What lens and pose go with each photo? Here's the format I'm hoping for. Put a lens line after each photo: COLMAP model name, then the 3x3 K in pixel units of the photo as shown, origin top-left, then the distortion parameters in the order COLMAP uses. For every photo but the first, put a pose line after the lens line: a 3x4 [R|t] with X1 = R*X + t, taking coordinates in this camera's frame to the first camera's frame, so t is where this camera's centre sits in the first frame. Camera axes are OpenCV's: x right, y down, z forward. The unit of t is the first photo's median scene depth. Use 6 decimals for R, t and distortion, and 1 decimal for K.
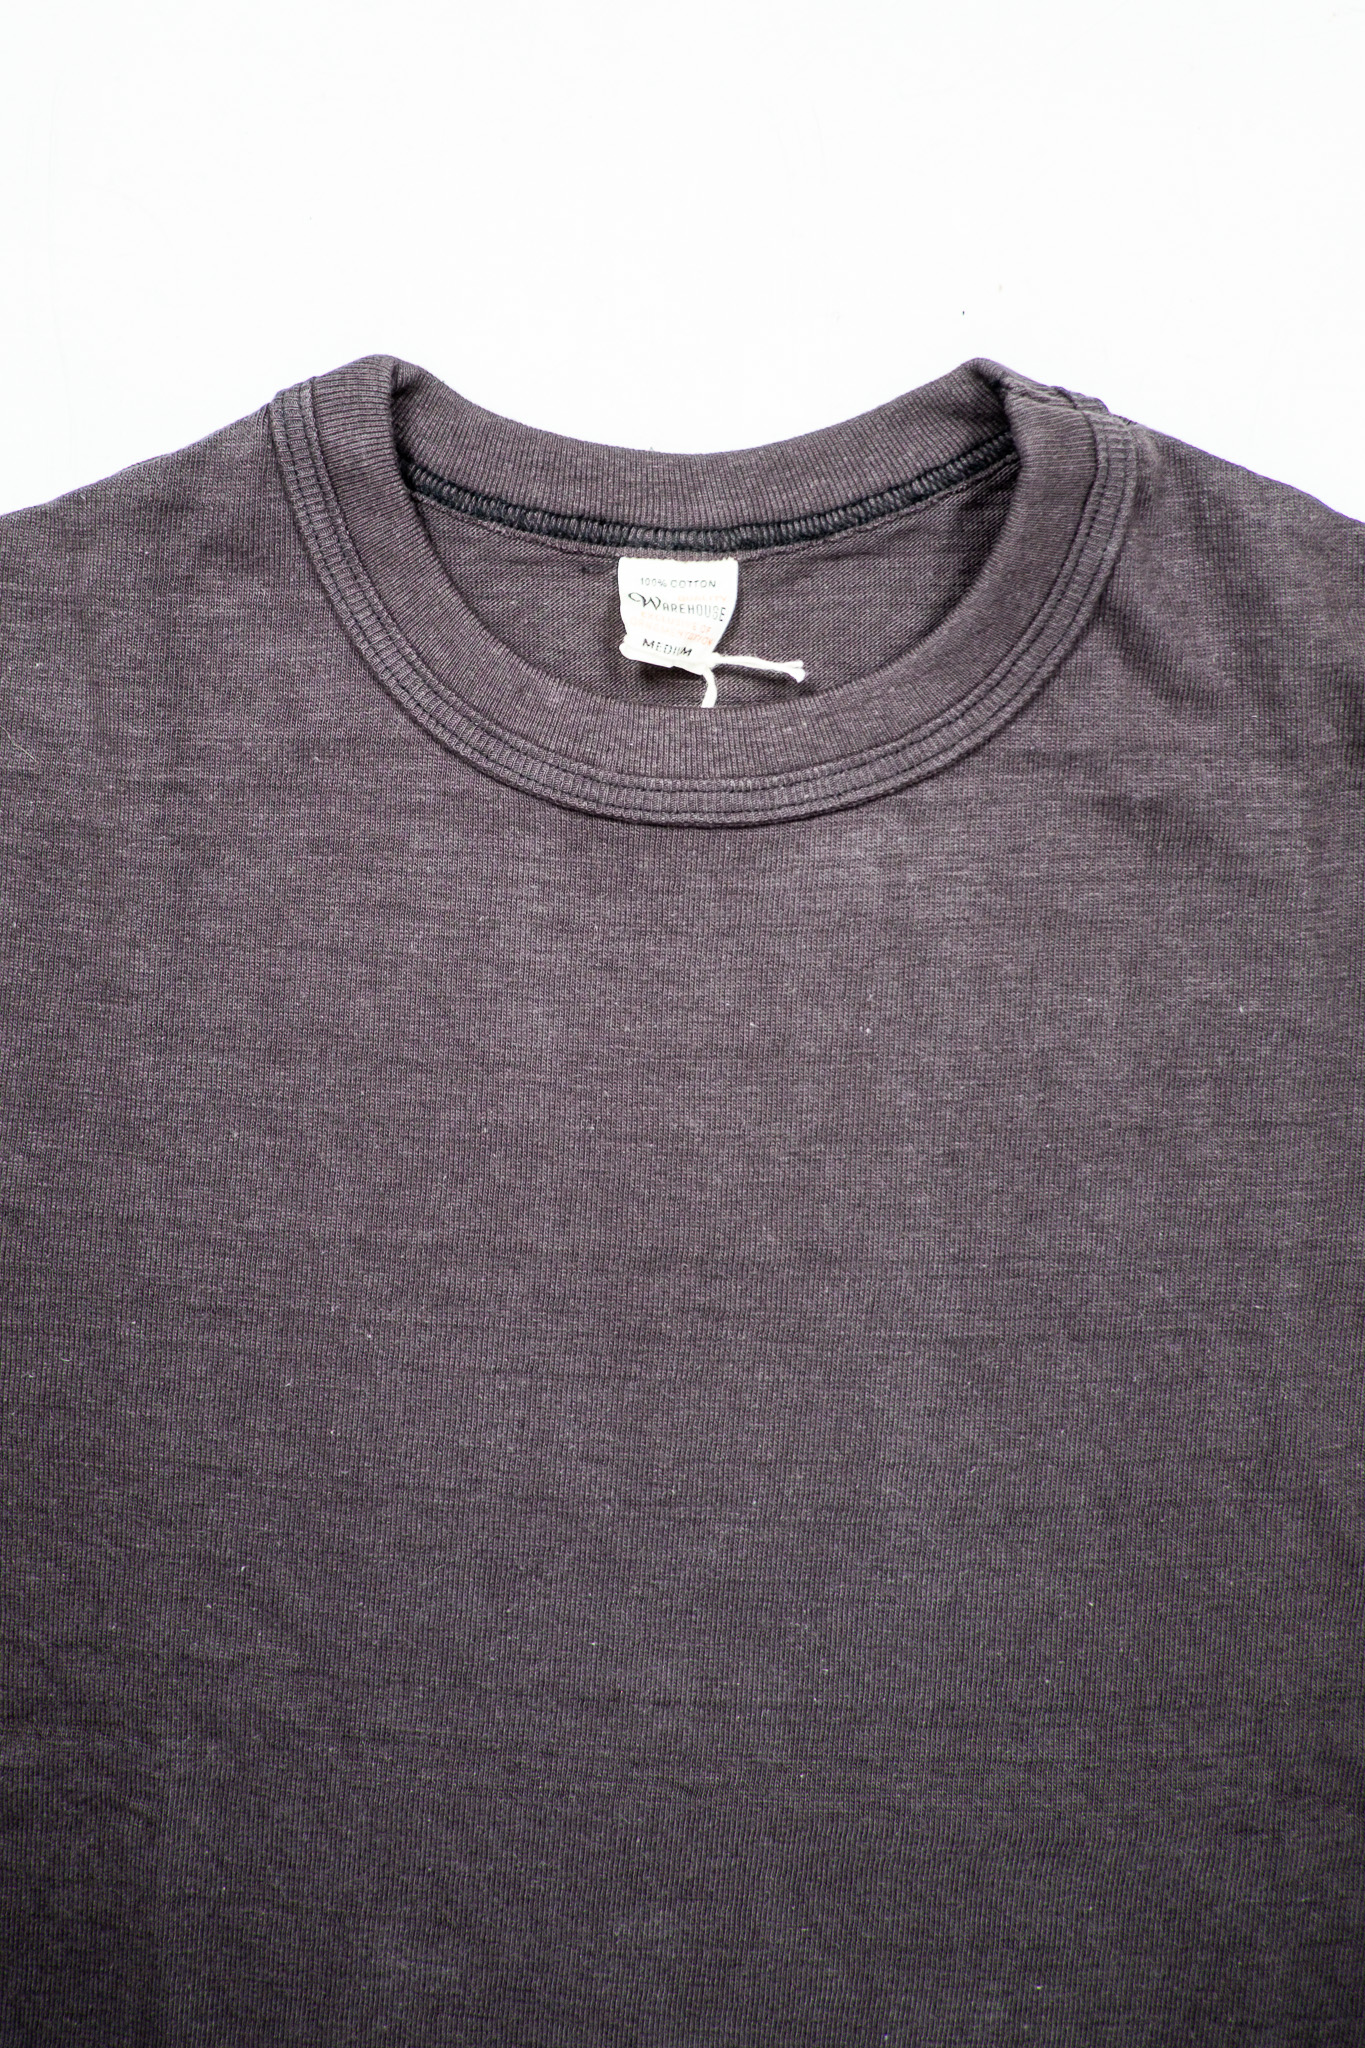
lens RADIAL K [[1785.5, 0, 670.2], [0, 1785.5, 1012.4], [0, 0, 1]] dist [0.001141, -0.004487]
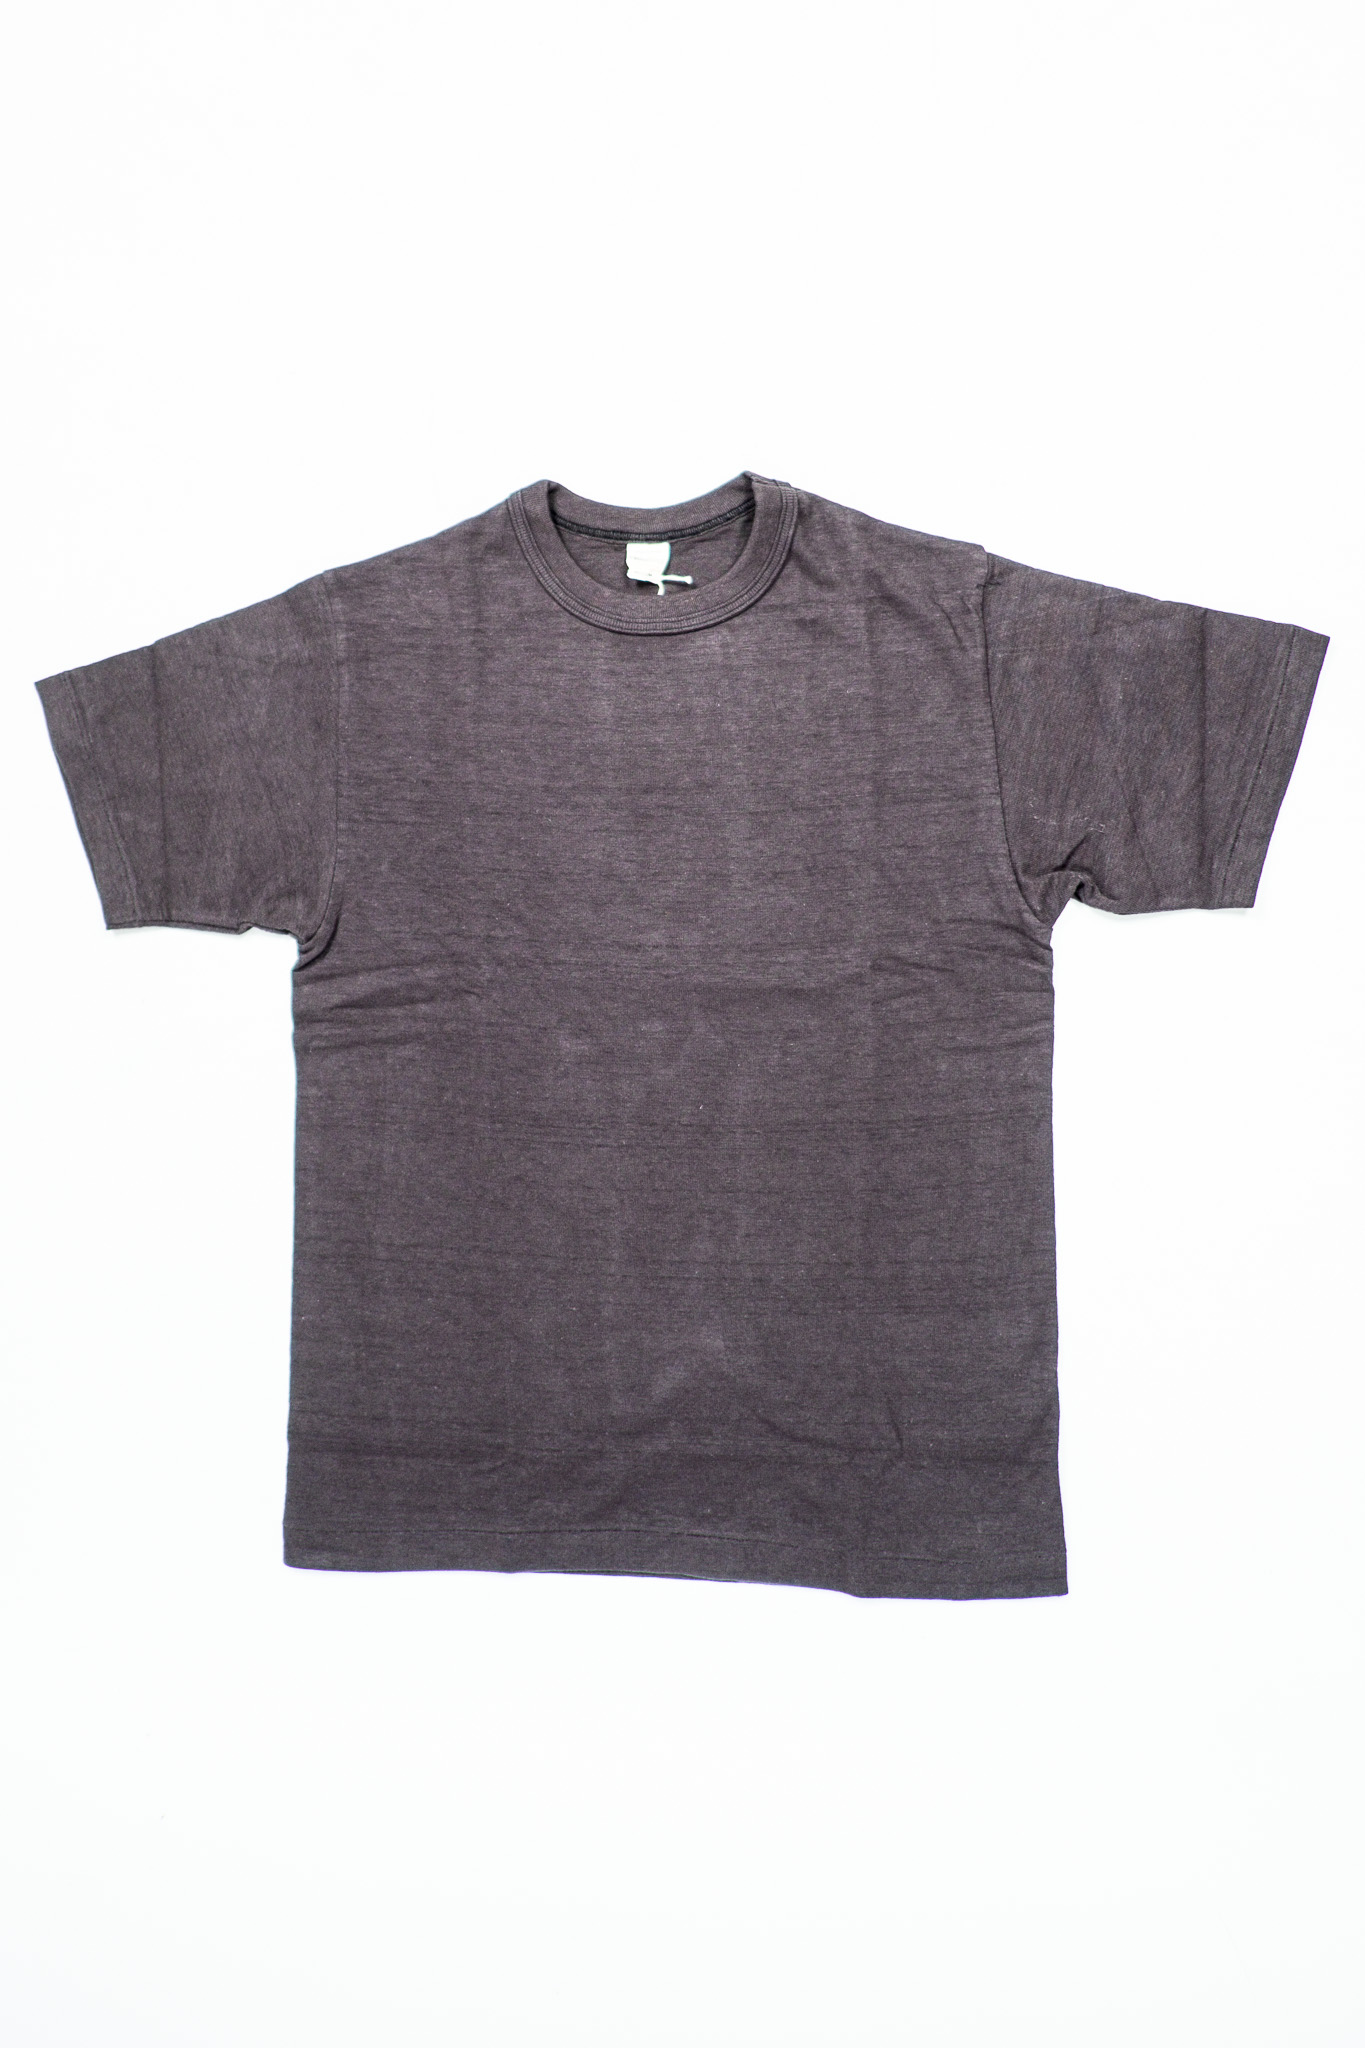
lens RADIAL K [[1785.5, 0, 697.6], [0, 1785.5, 1031.1], [0, 0, 1]] dist [0.001141, -0.004487]
pose [[0.997197, -0.028334, -0.069245, 0.260795], [0.028821, 0.999566, 0.006044, 0.517040], [0.069044, -0.008023, 0.997581, -1.876367]]
